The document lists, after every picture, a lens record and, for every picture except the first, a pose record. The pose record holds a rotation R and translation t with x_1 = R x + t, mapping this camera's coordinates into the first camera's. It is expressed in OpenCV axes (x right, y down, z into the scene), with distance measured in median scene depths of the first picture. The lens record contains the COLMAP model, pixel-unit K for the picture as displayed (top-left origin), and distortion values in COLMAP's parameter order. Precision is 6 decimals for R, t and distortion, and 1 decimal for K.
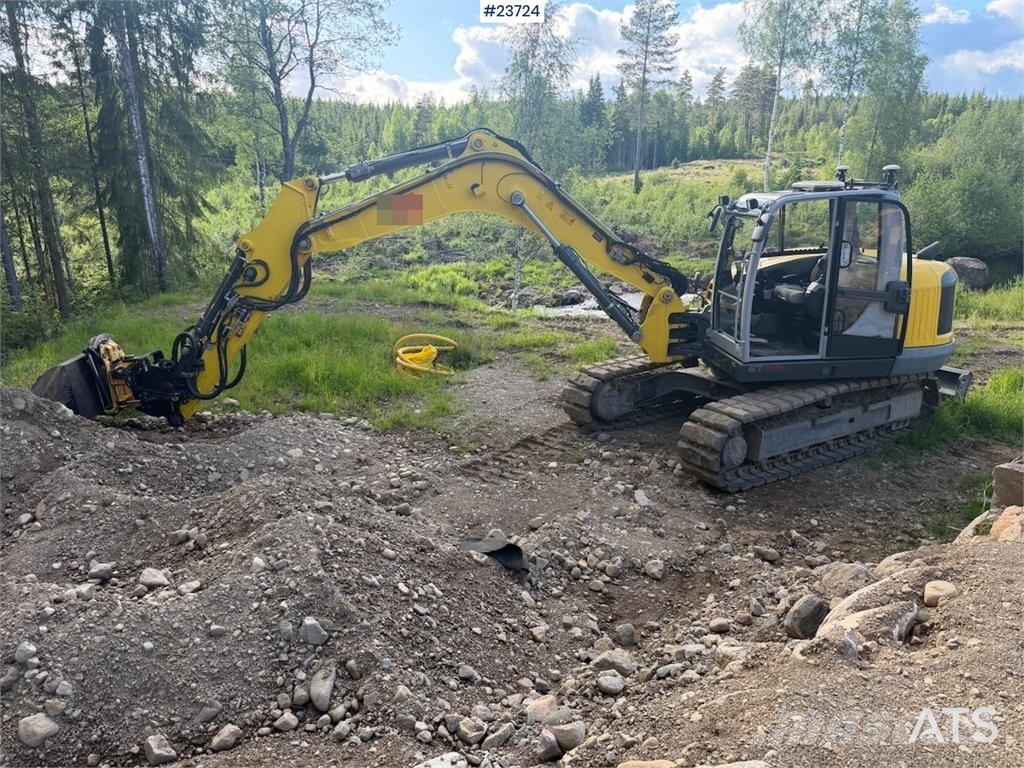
lens RADIAL K [[728.7, 0, 505.3], [0, 728.7, 379.4], [0, 0, 1]] dist [0.050408, -0.066919]
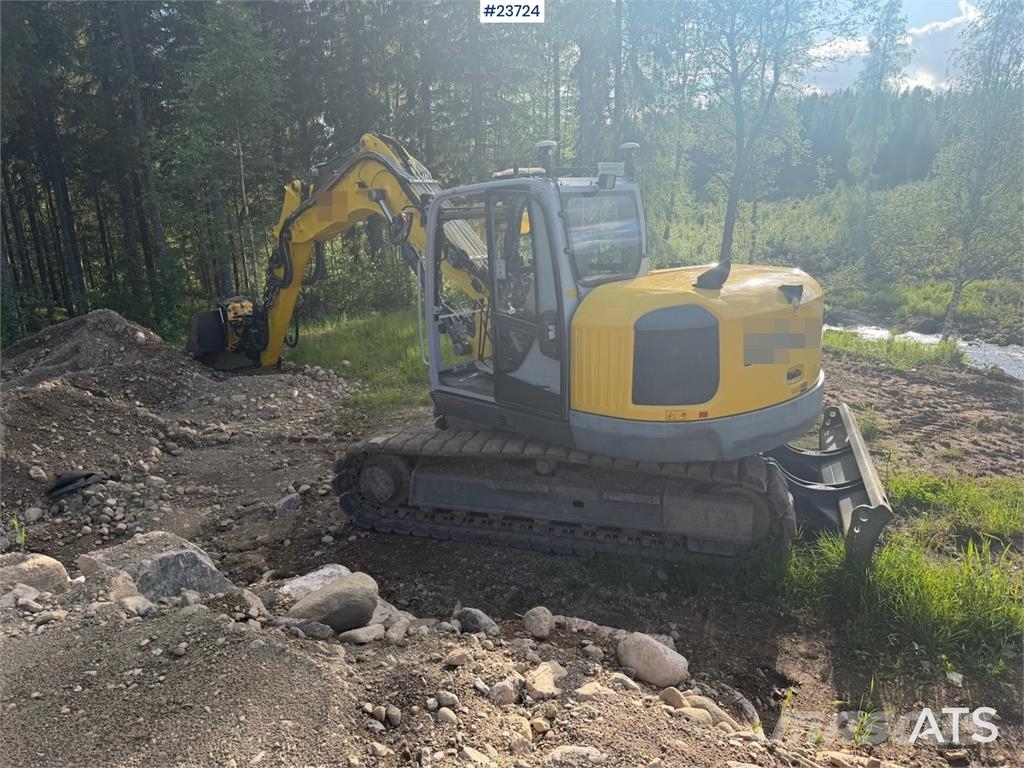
lens RADIAL K [[728.7, 0, 505.3], [0, 728.7, 379.4], [0, 0, 1]] dist [0.050408, -0.066919]
pose [[0.655502, 0.170976, -0.735584, 0.925045], [-0.173836, 0.982039, 0.073351, -0.102702], [0.734913, 0.079789, 0.673451, 0.460234]]
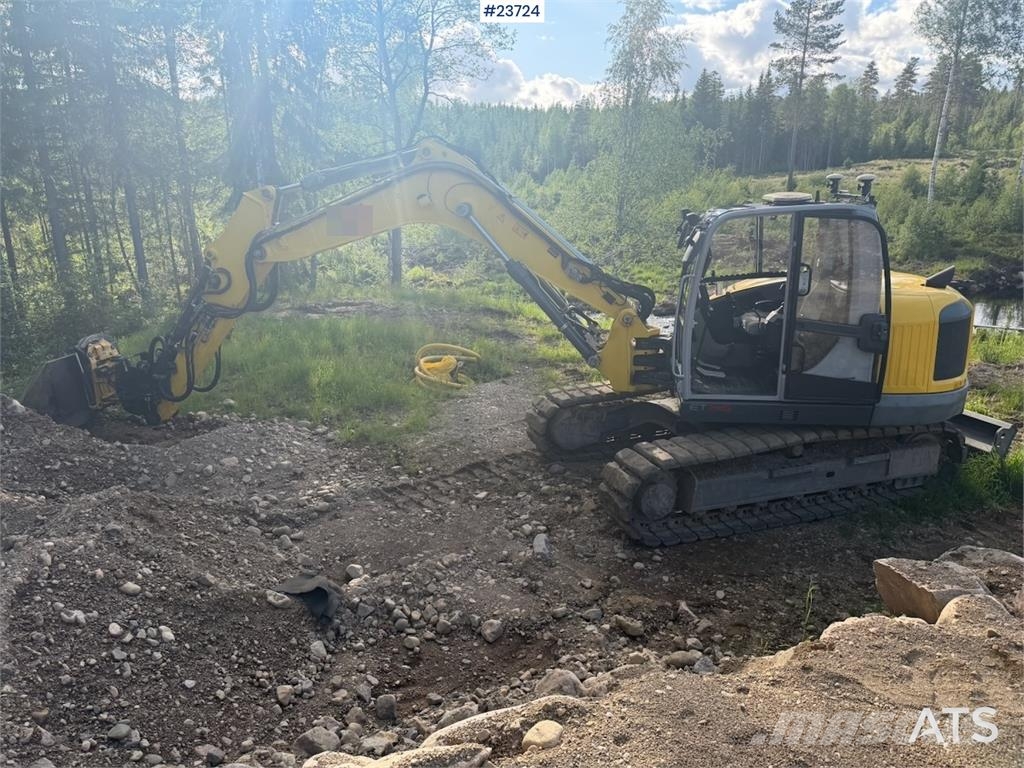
lens RADIAL K [[728.7, 0, 505.3], [0, 728.7, 379.4], [0, 0, 1]] dist [0.050408, -0.066919]
pose [[0.975608, 0.055409, -0.212411, 0.279135], [-0.055875, 0.998430, 0.003814, -0.035657], [0.212289, 0.008148, 0.977173, 0.091570]]
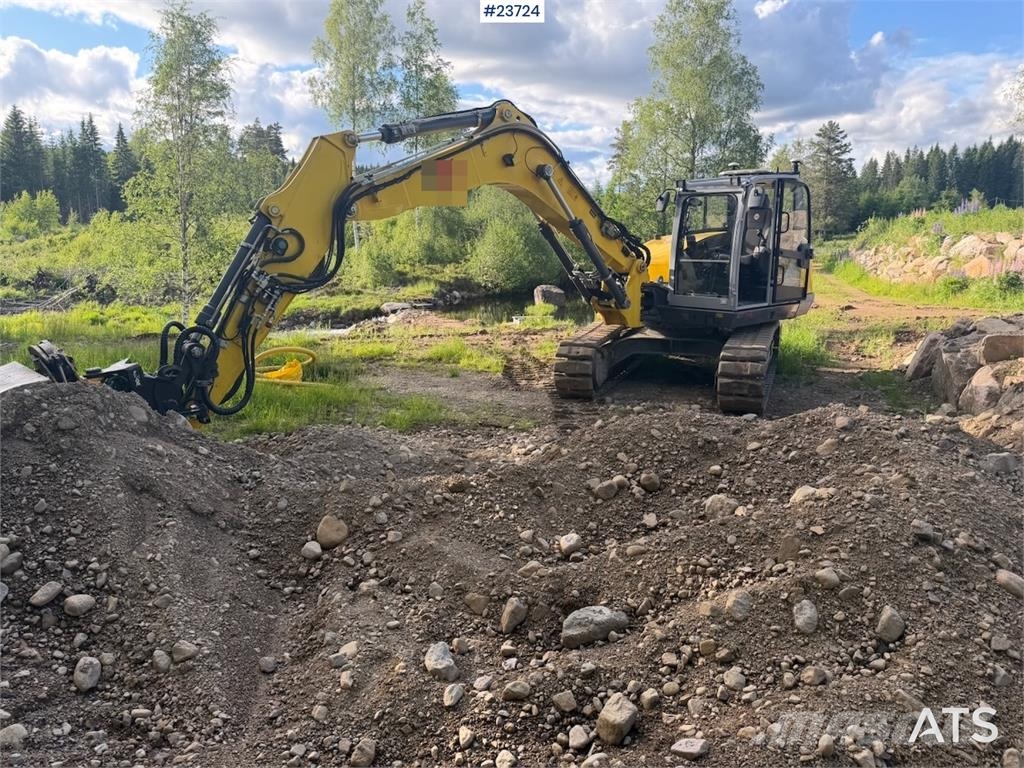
lens RADIAL K [[733.5, 0, 523.6], [0, 733.5, 382.8], [0, 0, 1]] dist [0.055125, -0.087665]
pose [[0.790251, -0.110805, 0.602682, -0.658863], [0.150925, 0.988413, -0.016175, 0.058281], [-0.593906, 0.103742, 0.797818, 0.219764]]
